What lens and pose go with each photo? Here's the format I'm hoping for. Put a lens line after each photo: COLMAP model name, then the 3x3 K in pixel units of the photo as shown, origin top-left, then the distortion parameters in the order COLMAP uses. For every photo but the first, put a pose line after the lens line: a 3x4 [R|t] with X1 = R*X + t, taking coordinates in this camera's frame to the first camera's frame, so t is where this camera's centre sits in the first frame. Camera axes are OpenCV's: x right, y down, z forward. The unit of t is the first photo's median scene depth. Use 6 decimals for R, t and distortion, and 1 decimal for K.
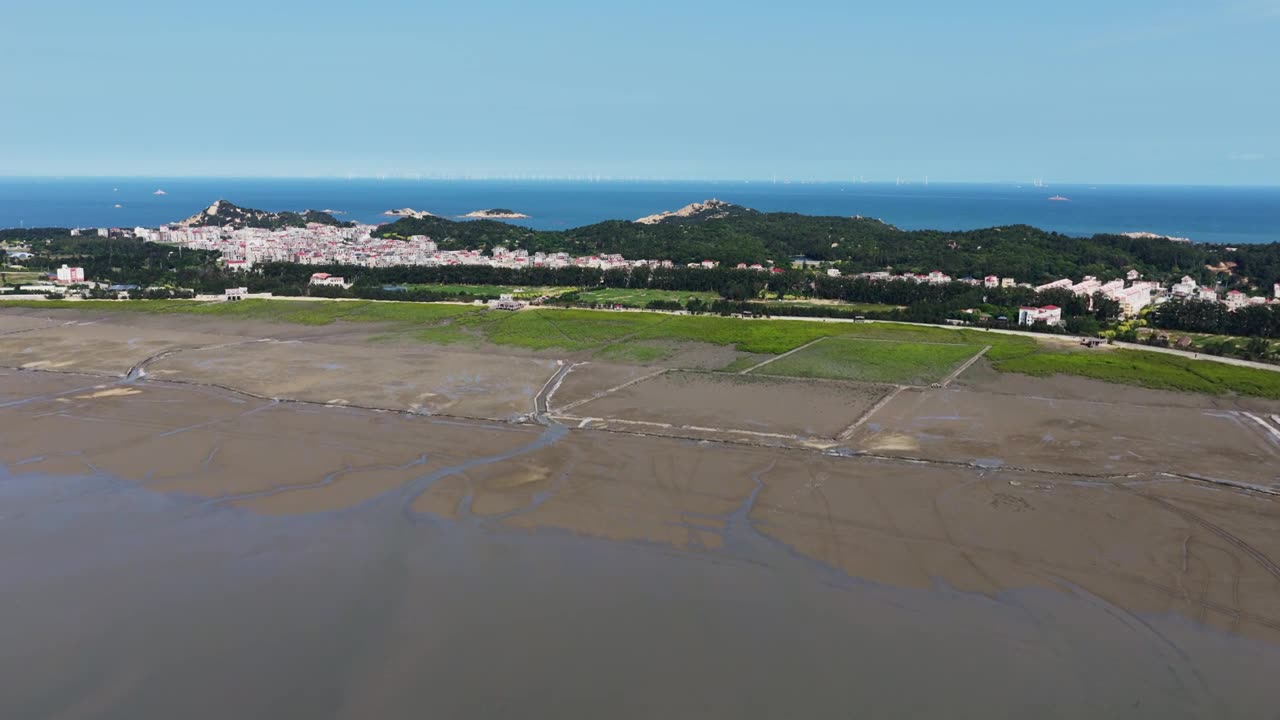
lens RADIAL K [[1095.4, 0, 640.0], [0, 1095.4, 360.0], [0, 0, 1]] dist [-0.016711, 0.050027]
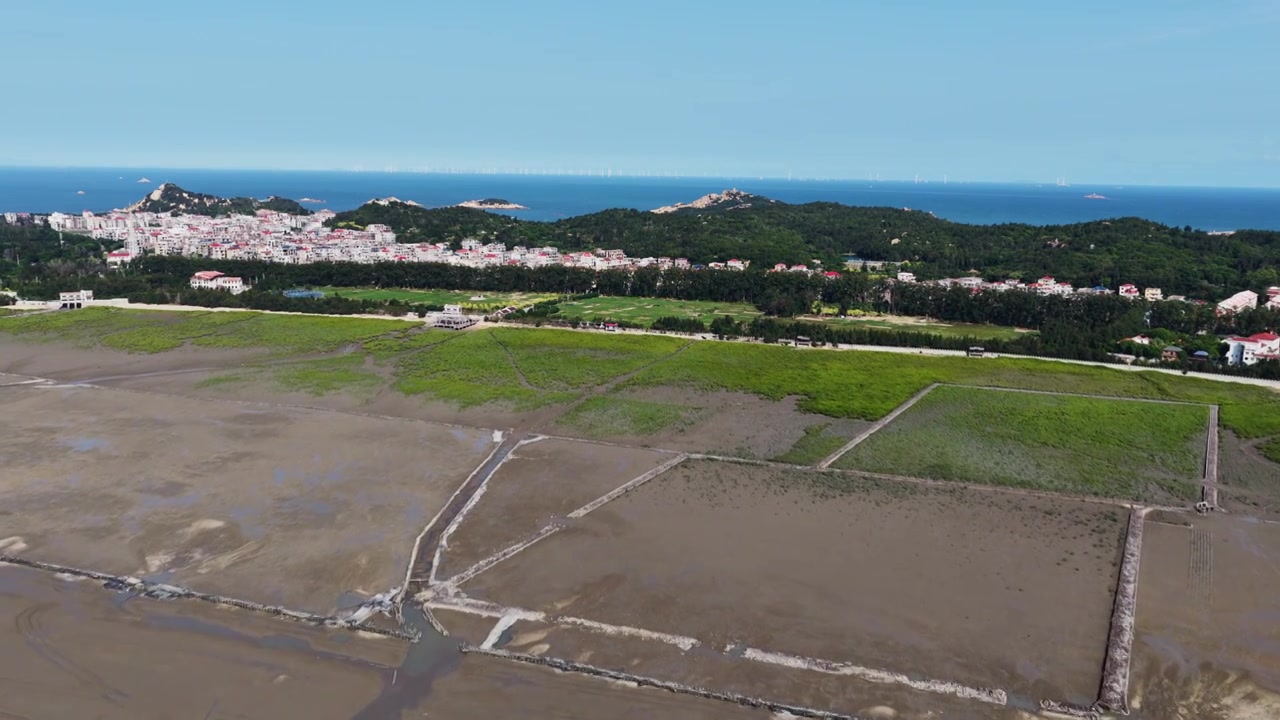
lens RADIAL K [[1095.4, 0, 640.0], [0, 1095.4, 360.0], [0, 0, 1]] dist [-0.016711, 0.050027]
pose [[0.999892, 0.011347, -0.009382, 0.004271], [-0.011322, 0.999932, 0.002727, -0.027598], [0.009413, -0.002620, 0.999952, 0.296317]]
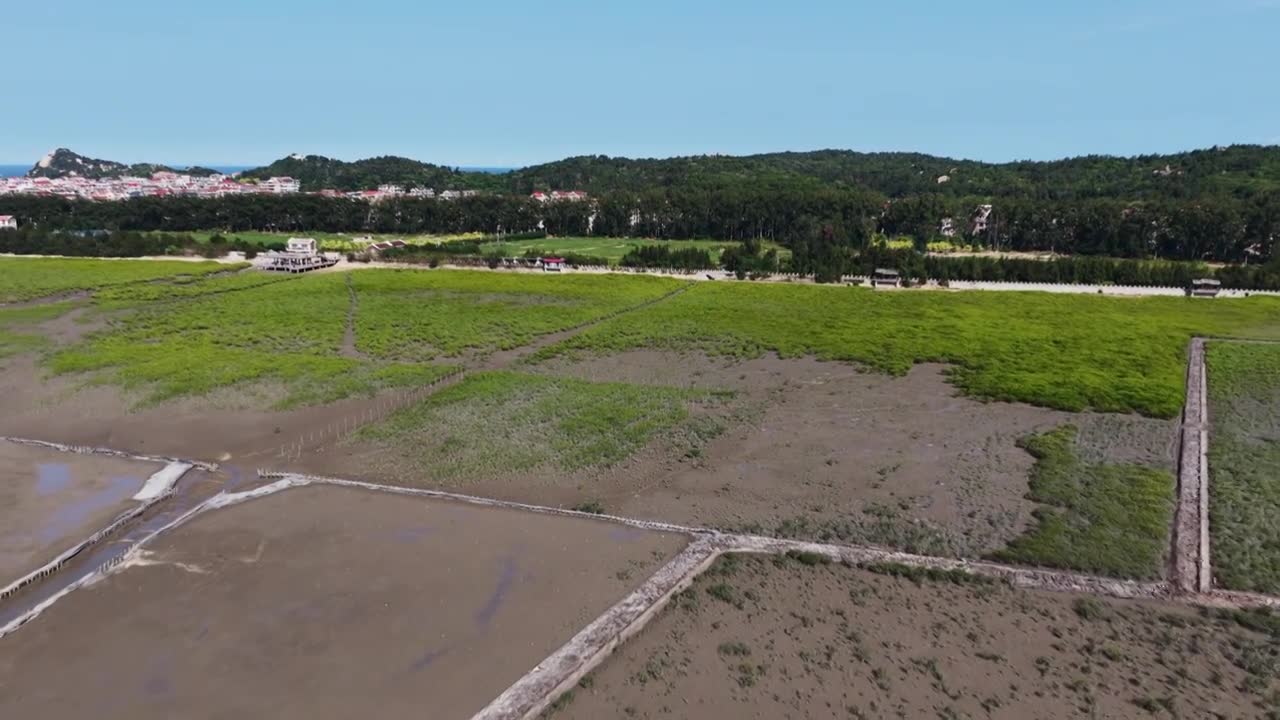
lens RADIAL K [[1095.4, 0, 640.0], [0, 1095.4, 360.0], [0, 0, 1]] dist [-0.016711, 0.050027]
pose [[0.999955, -0.003326, 0.008929, 0.007742], [0.003264, 0.999970, 0.007028, -0.014205], [-0.008952, -0.006998, 0.999935, 0.554105]]
